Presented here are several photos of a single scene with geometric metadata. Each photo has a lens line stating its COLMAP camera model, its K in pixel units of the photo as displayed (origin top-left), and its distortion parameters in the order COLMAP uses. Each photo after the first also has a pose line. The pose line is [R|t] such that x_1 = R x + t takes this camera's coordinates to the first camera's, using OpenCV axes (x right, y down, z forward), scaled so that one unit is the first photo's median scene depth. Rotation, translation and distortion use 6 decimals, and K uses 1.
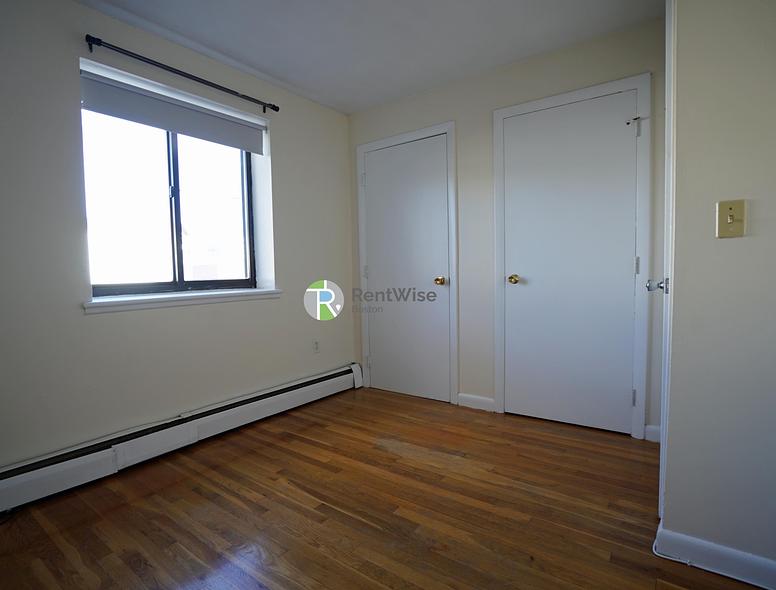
lens RADIAL K [[409.2, 0, 384.4], [0, 409.2, 295.5], [0, 0, 1]] dist [-0.062026, 0.028471]
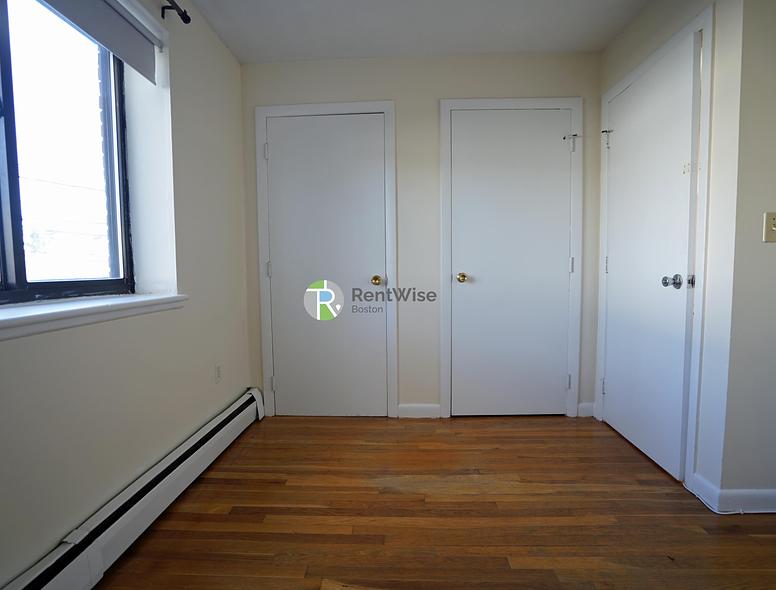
lens RADIAL K [[409.2, 0, 384.4], [0, 409.2, 295.5], [0, 0, 1]] dist [-0.062026, 0.028471]
pose [[0.828331, -0.026634, 0.559606, -0.408861], [0.027951, 0.999590, 0.006203, -0.009467], [-0.559542, 0.010504, 0.828735, 0.317011]]
